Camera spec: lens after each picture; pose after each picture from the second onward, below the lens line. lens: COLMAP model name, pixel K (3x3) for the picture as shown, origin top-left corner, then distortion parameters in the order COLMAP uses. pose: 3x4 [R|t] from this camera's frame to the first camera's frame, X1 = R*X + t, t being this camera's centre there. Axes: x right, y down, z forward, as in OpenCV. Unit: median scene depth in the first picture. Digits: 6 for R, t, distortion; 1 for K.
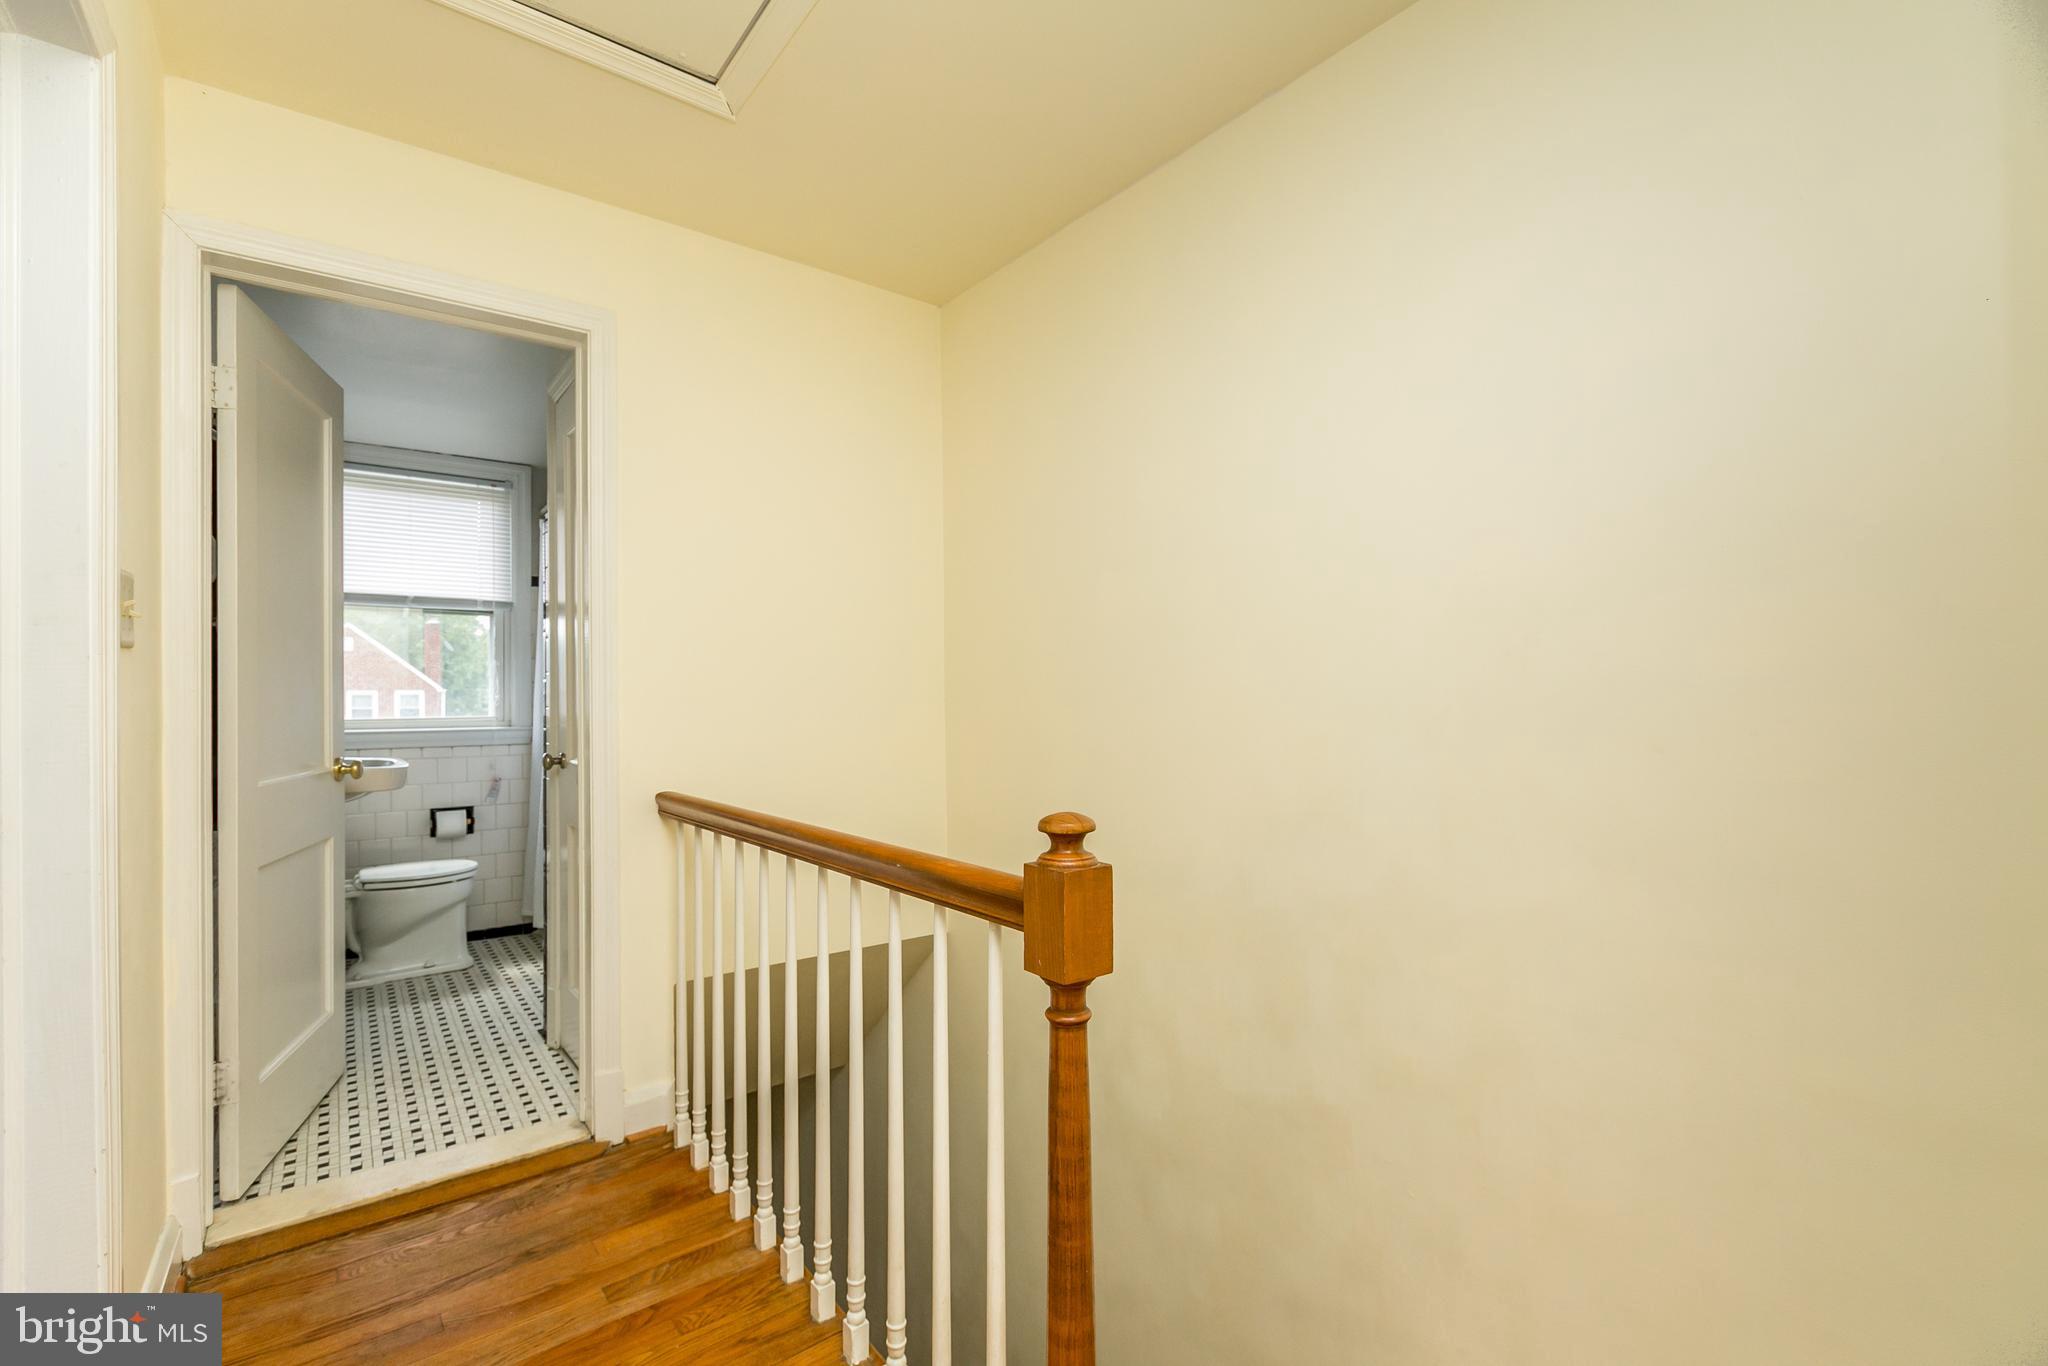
lens RADIAL K [[918.2, 0, 1024.6], [0, 918.2, 687.2], [0, 0, 1]] dist [0.005469, -0.002998]
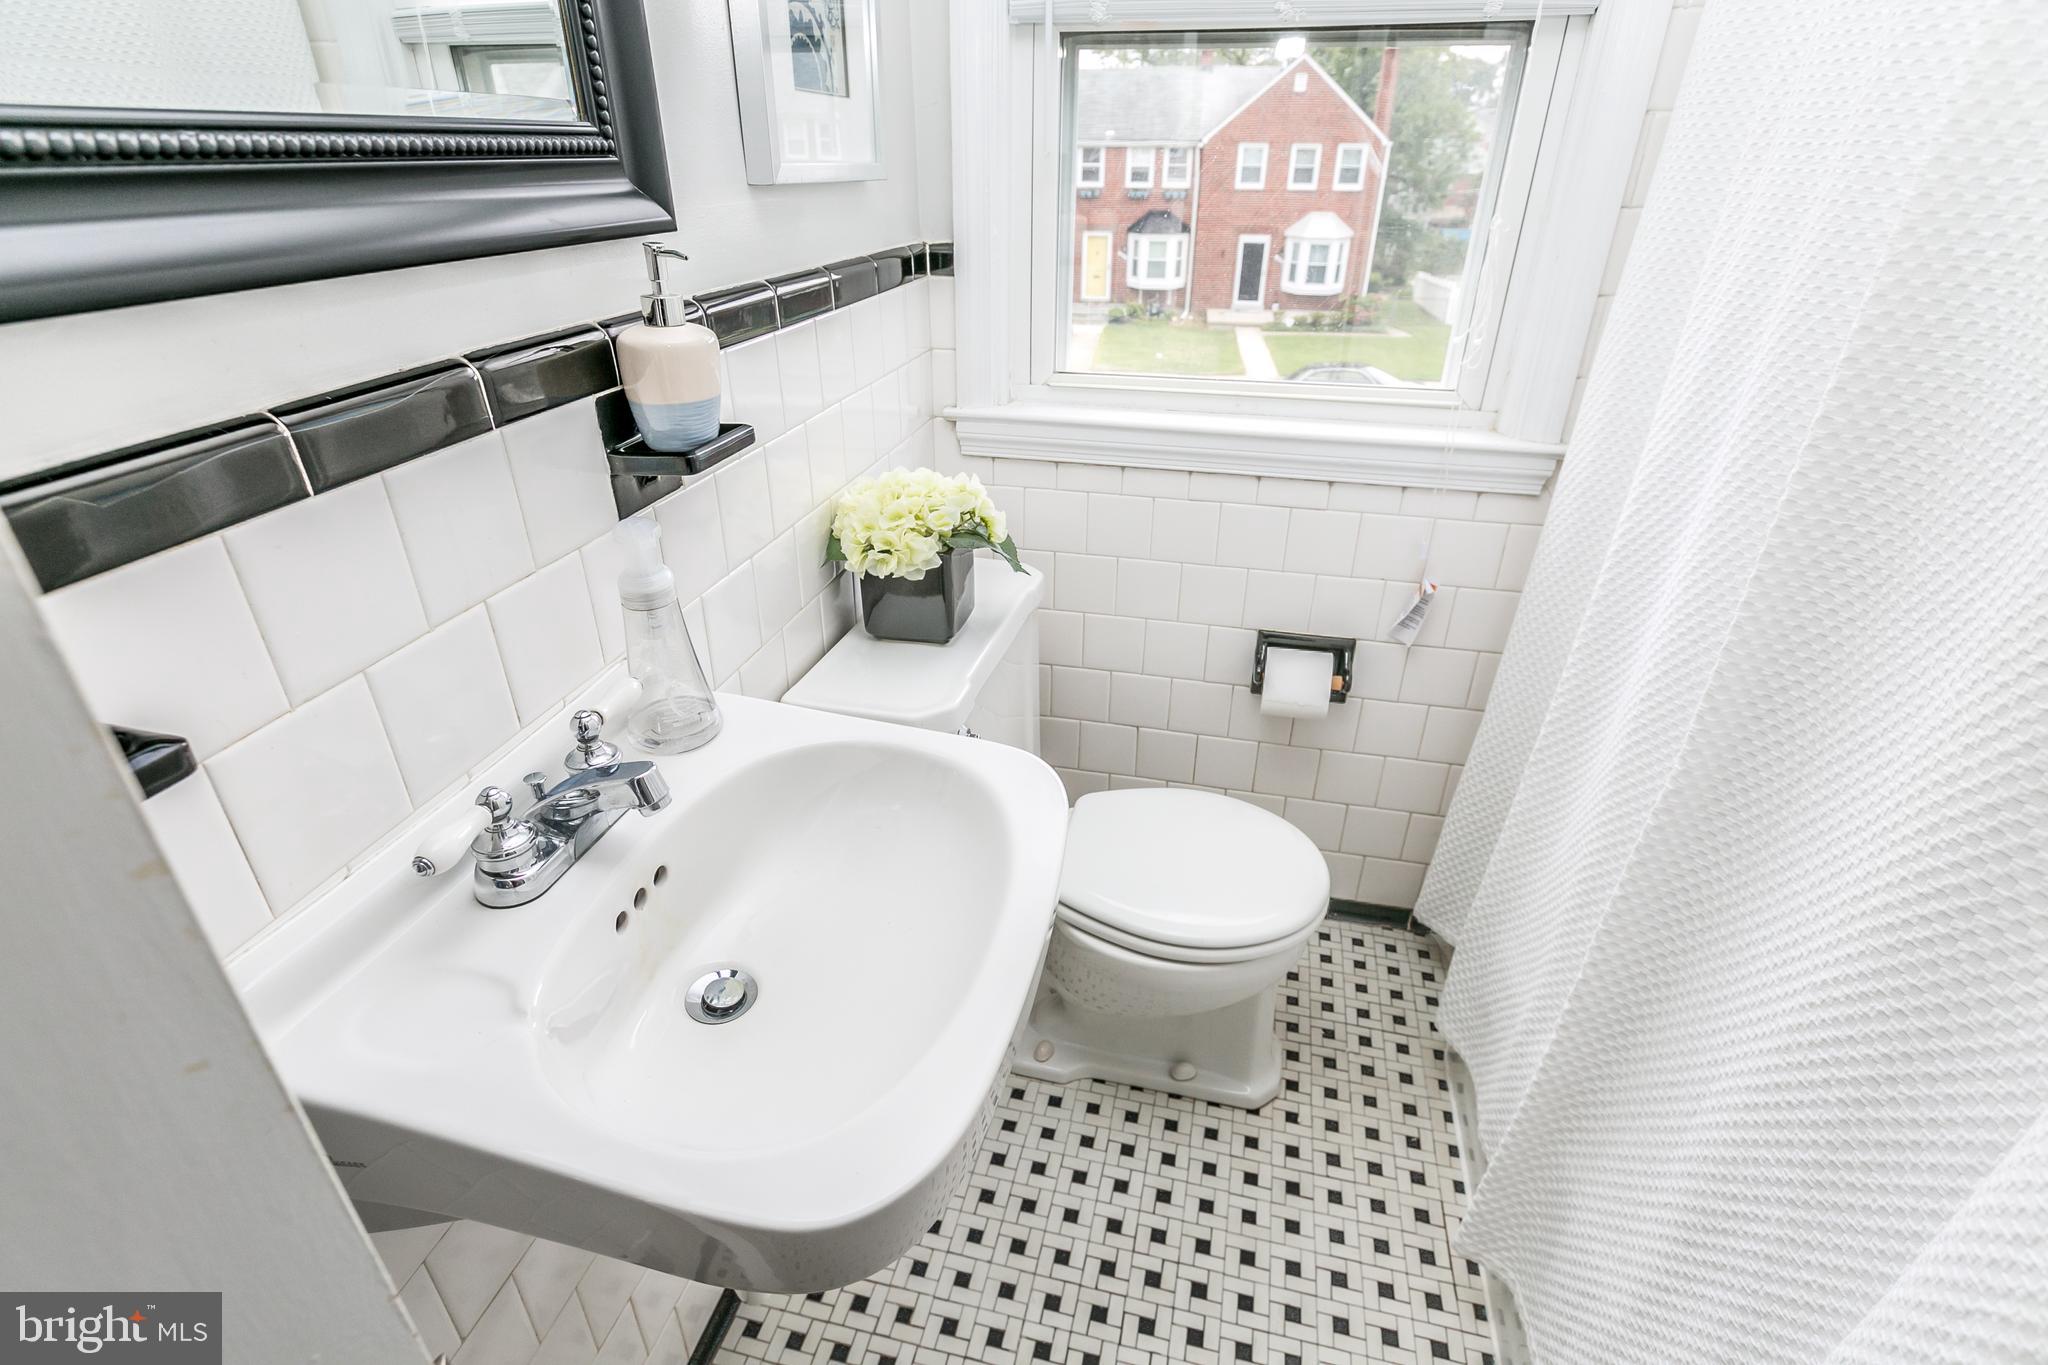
lens RADIAL K [[993.6, 0, 1021.8], [0, 993.6, 683.0], [0, 0, 1]] dist [-0.000411, -0.000030]
pose [[0.638287, 0.377263, -0.671016, -0.401252], [-0.003947, 0.873270, 0.487221, -0.054804], [0.769788, -0.308339, 0.558886, 0.652380]]
